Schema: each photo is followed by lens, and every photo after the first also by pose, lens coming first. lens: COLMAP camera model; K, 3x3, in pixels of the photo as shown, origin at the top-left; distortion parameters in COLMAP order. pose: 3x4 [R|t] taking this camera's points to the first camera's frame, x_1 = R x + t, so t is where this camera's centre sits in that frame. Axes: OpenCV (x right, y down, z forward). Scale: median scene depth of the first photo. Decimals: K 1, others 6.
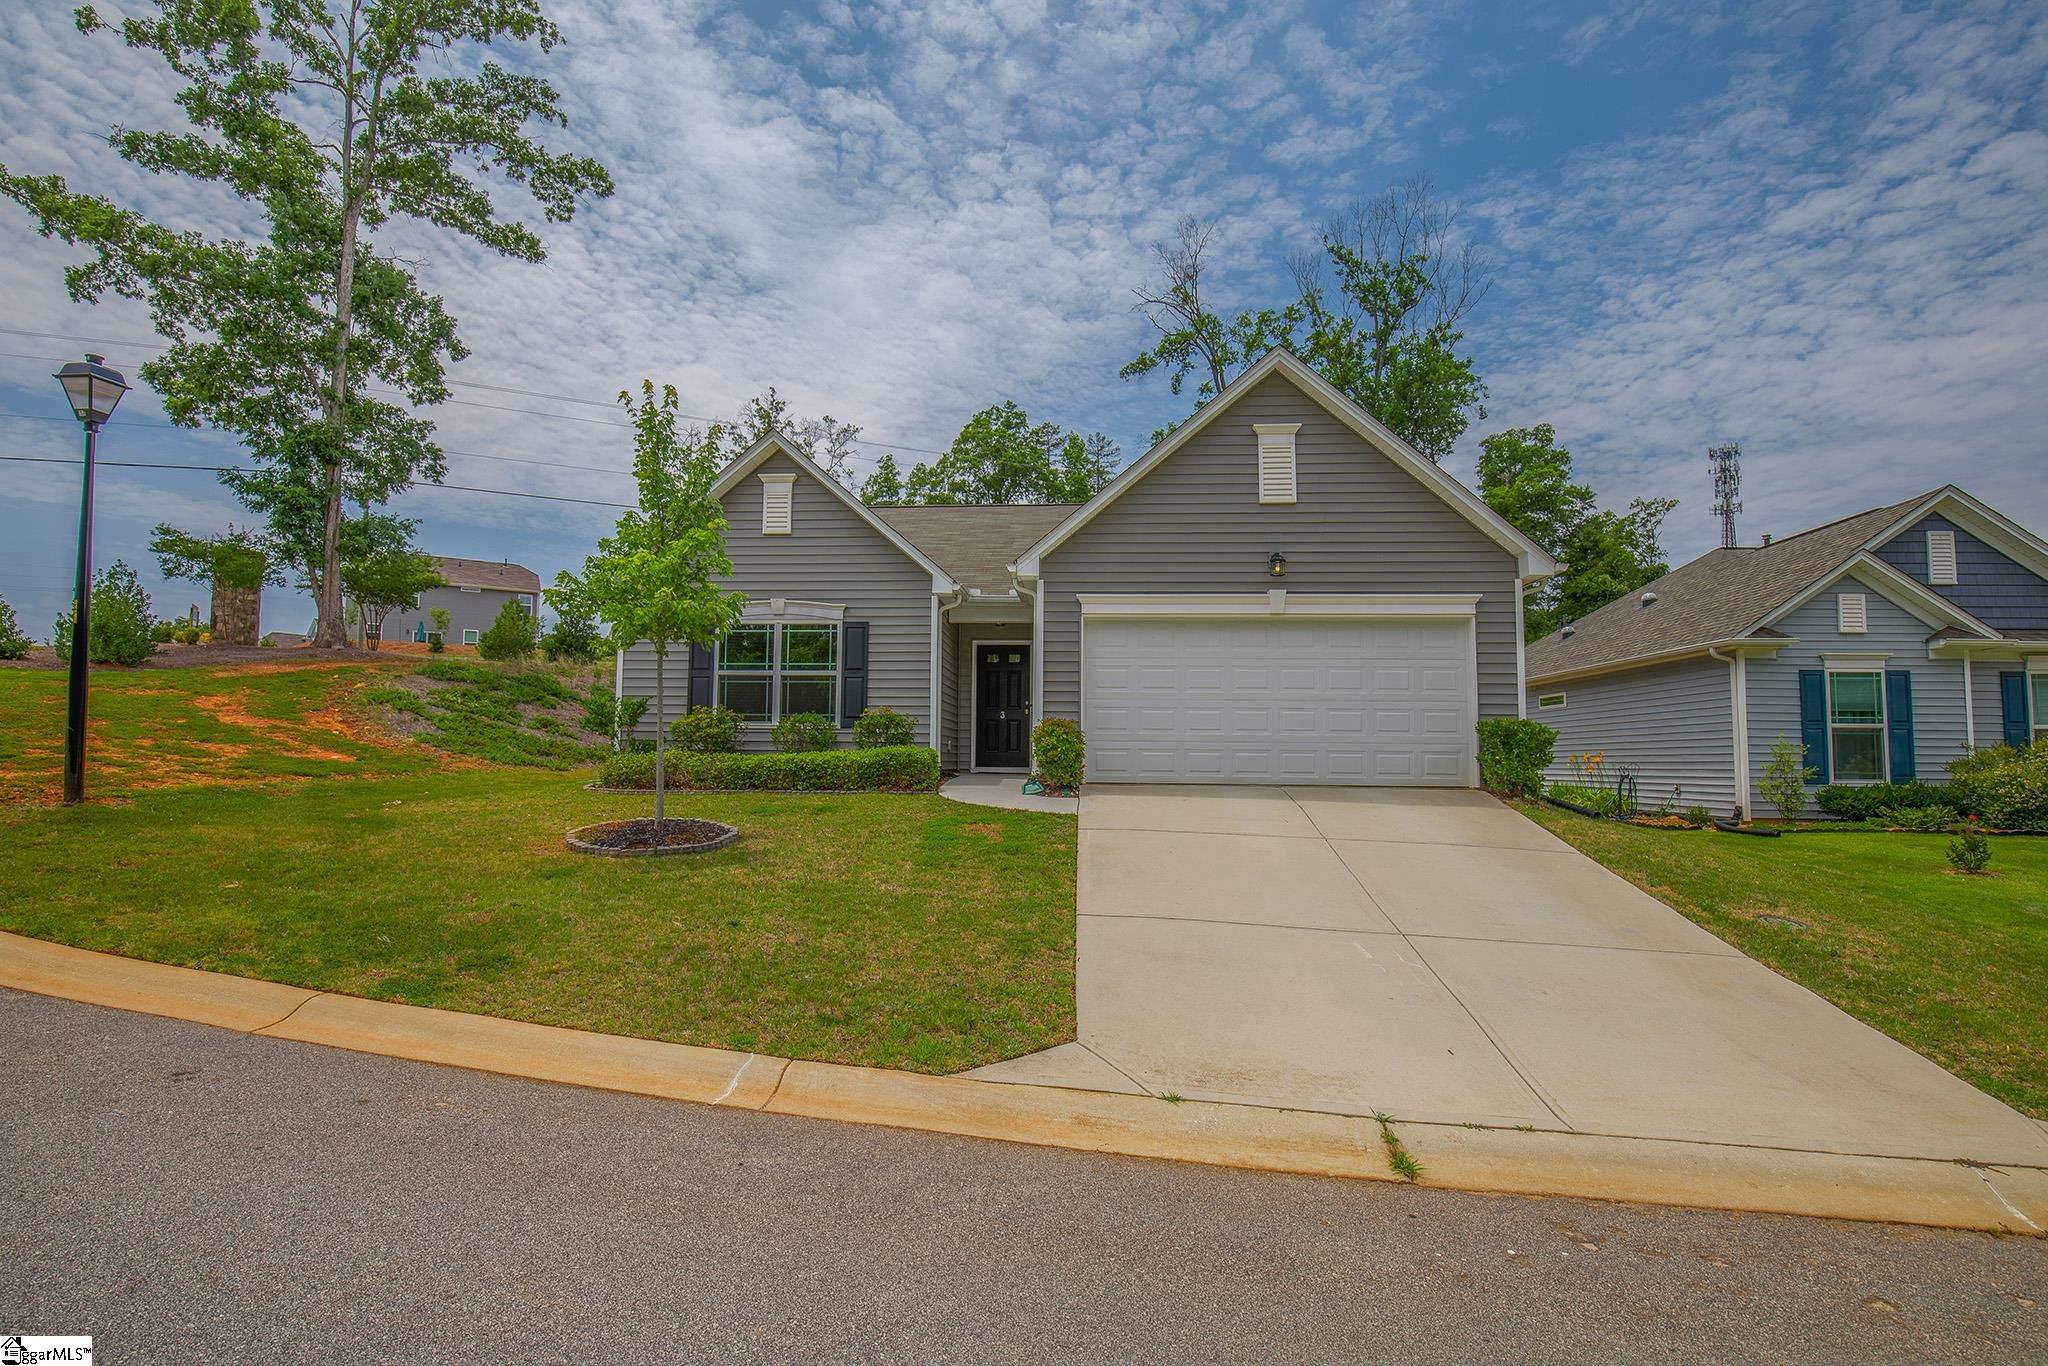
lens RADIAL K [[933.3, 0, 1033.5], [0, 933.3, 725.8], [0, 0, 1]] dist [-0.060525, 0.013761]
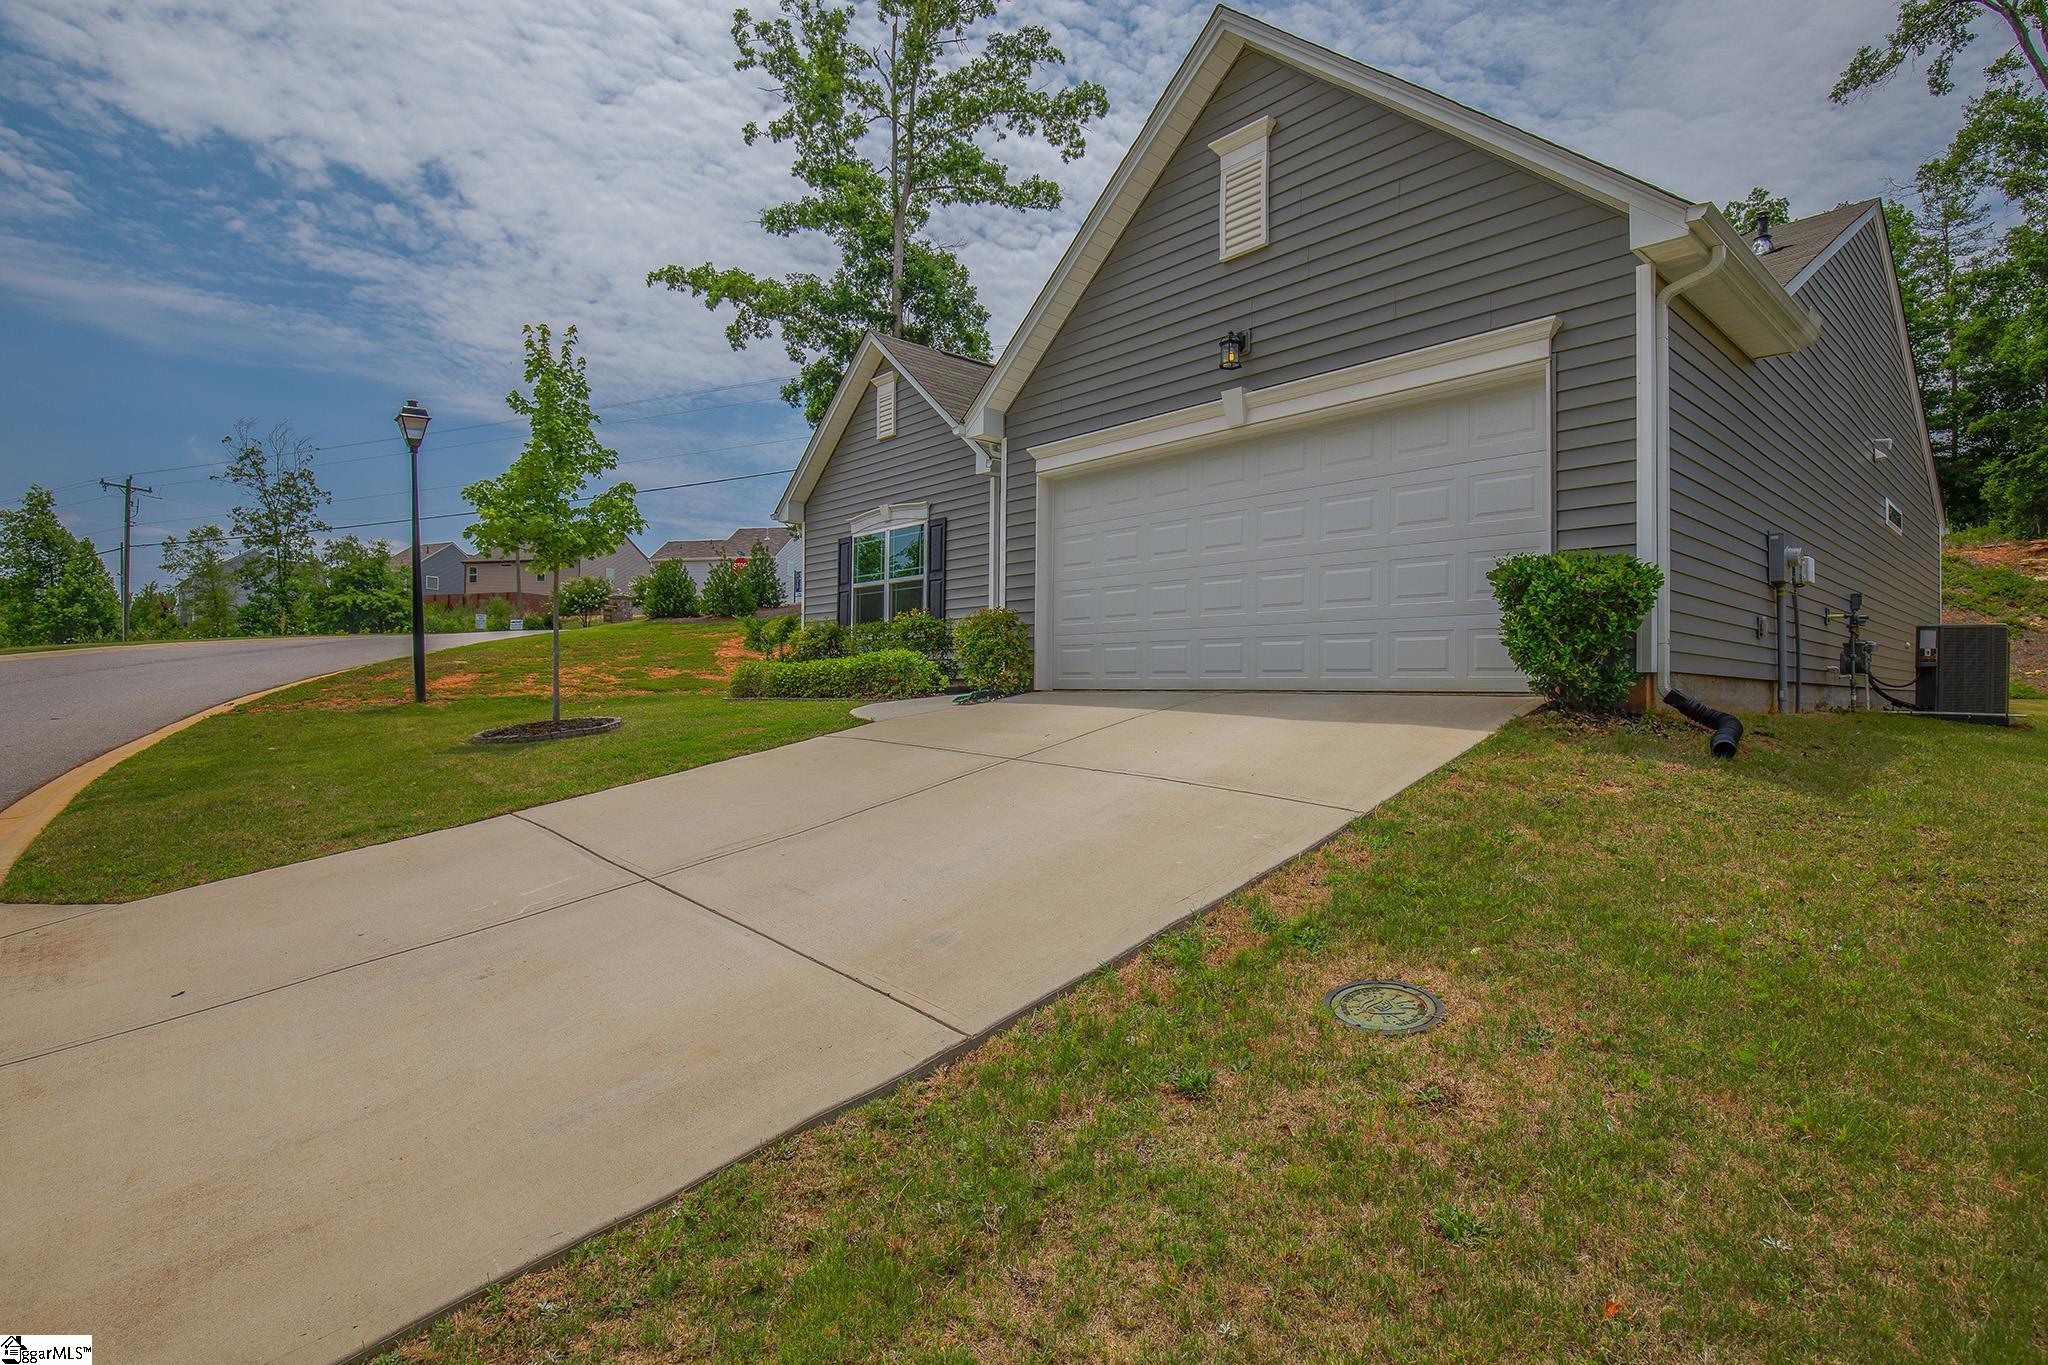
lens RADIAL K [[998.8, 0, 1020.4], [0, 998.8, 691.1], [0, 0, 1]] dist [-0.011984, -0.017422]
pose [[0.717310, -0.005033, -0.696736, 0.268946], [0.029674, 0.999287, 0.023332, 0.018309], [0.696122, -0.037411, 0.716948, 0.163656]]
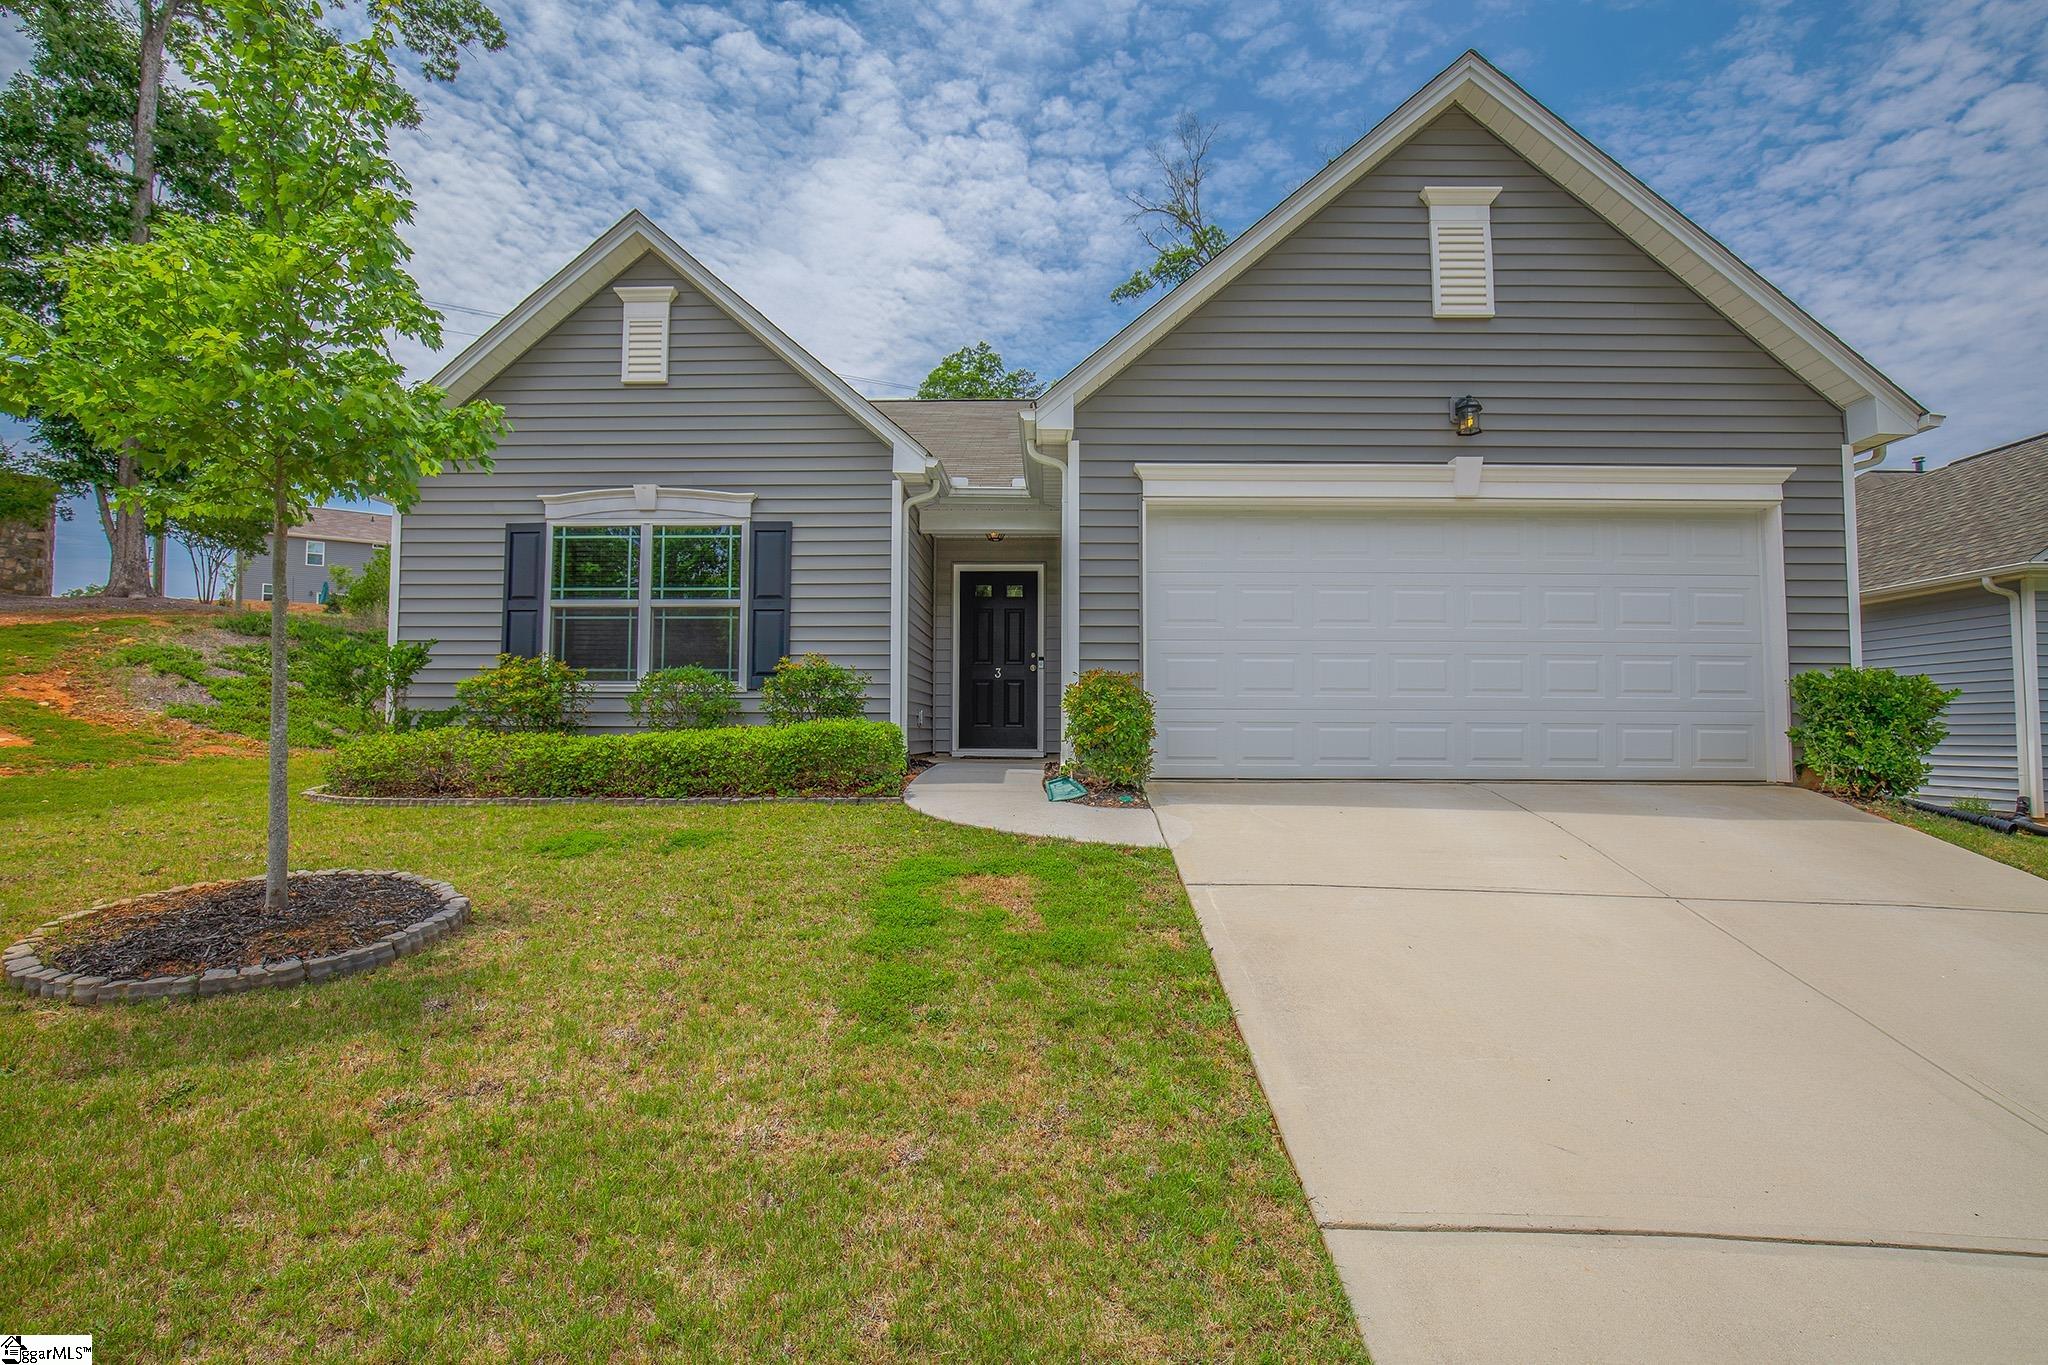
lens RADIAL K [[966.9, 0, 1048.4], [0, 966.9, 684.7], [0, 0, 1]] dist [-0.036496, 0.007190]
pose [[0.999102, -0.003420, 0.042228, -0.015327], [0.003984, 0.999904, -0.013280, 0.003661], [-0.042178, 0.013436, 0.999020, 0.165181]]
